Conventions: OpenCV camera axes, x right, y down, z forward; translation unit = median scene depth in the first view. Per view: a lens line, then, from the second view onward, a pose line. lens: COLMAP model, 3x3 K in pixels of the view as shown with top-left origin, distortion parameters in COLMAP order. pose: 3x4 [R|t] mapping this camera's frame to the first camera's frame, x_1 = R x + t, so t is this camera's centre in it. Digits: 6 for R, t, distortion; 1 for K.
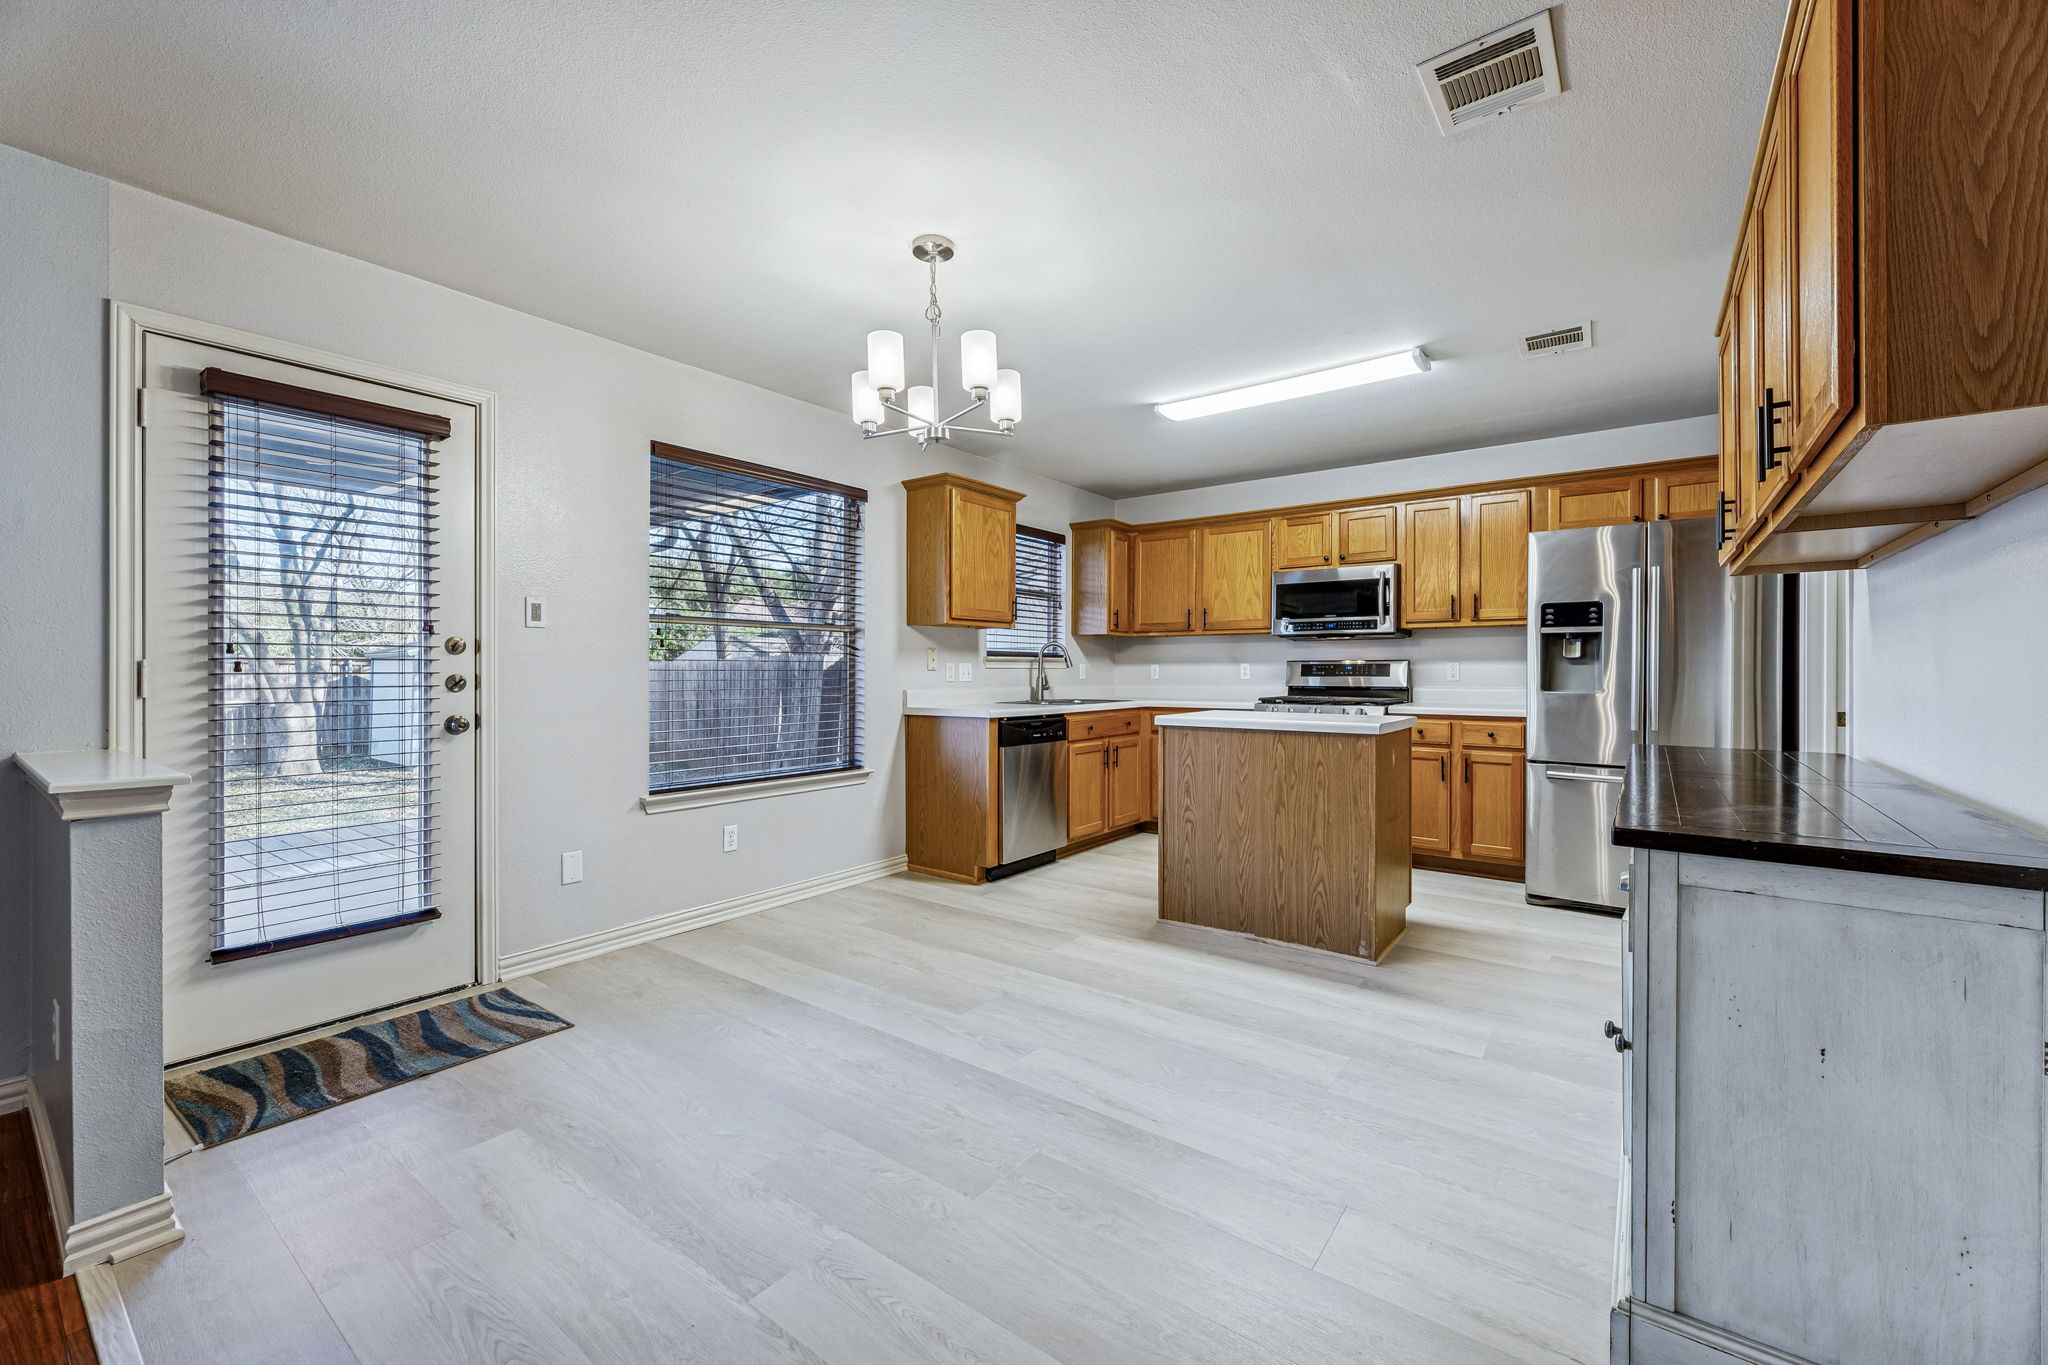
lens RADIAL K [[823.6, 0, 1019.6], [0, 823.6, 669.7], [0, 0, 1]] dist [0.001970, 0.000096]
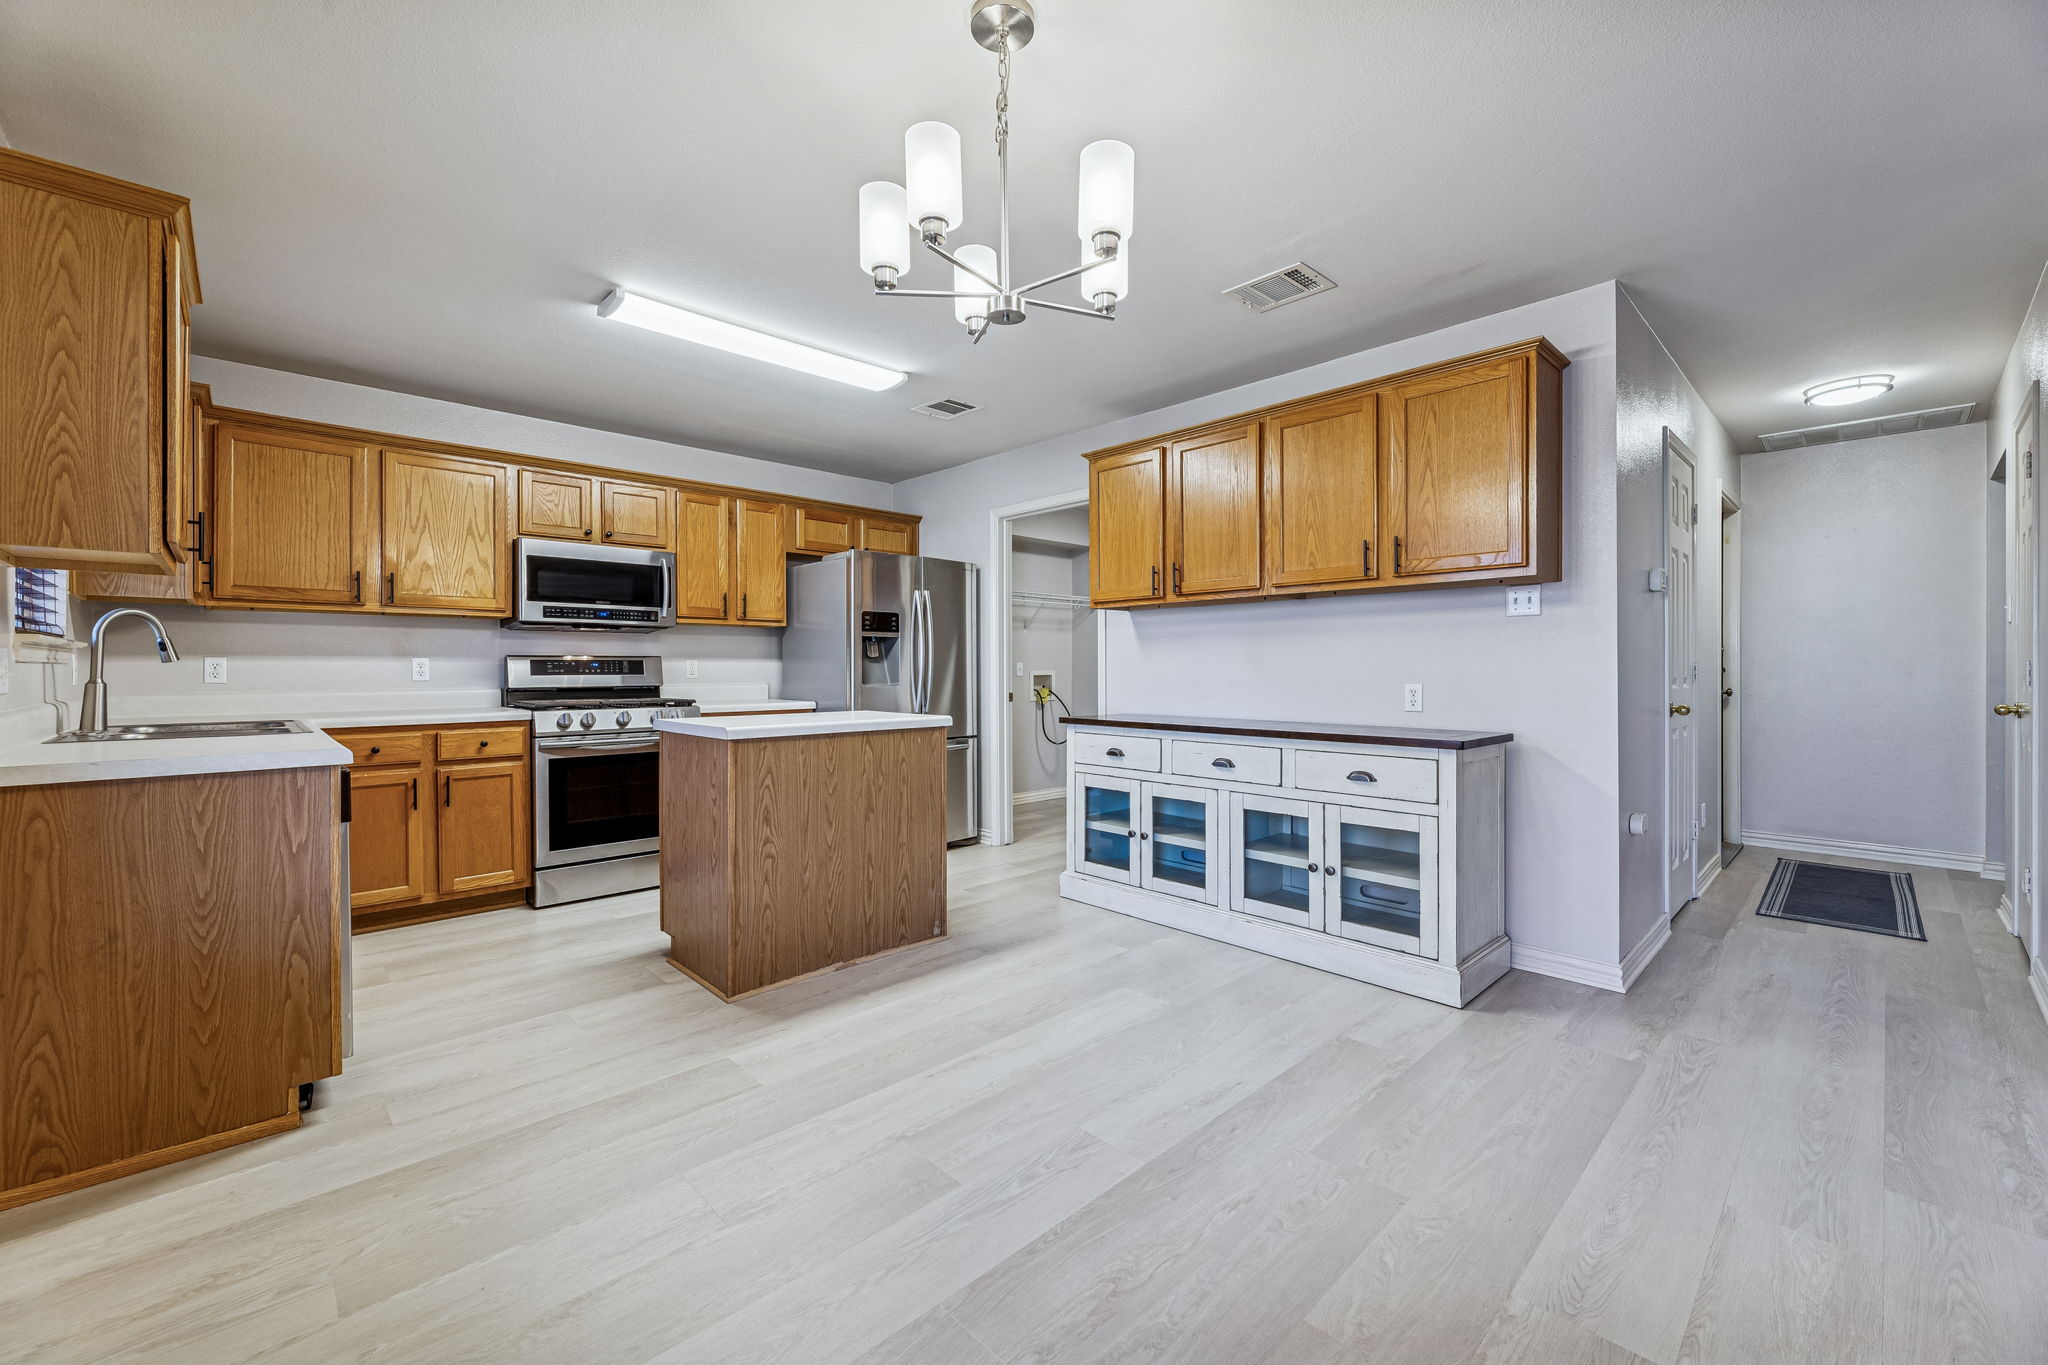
lens RADIAL K [[823.6, 0, 1019.6], [0, 823.6, 669.7], [0, 0, 1]] dist [0.001970, 0.000096]
pose [[0.162365, -0.001512, 0.986730, -0.538737], [0.000328, 0.999999, 0.001478, 0.002600], [-0.986731, 0.000084, 0.162366, 0.631891]]
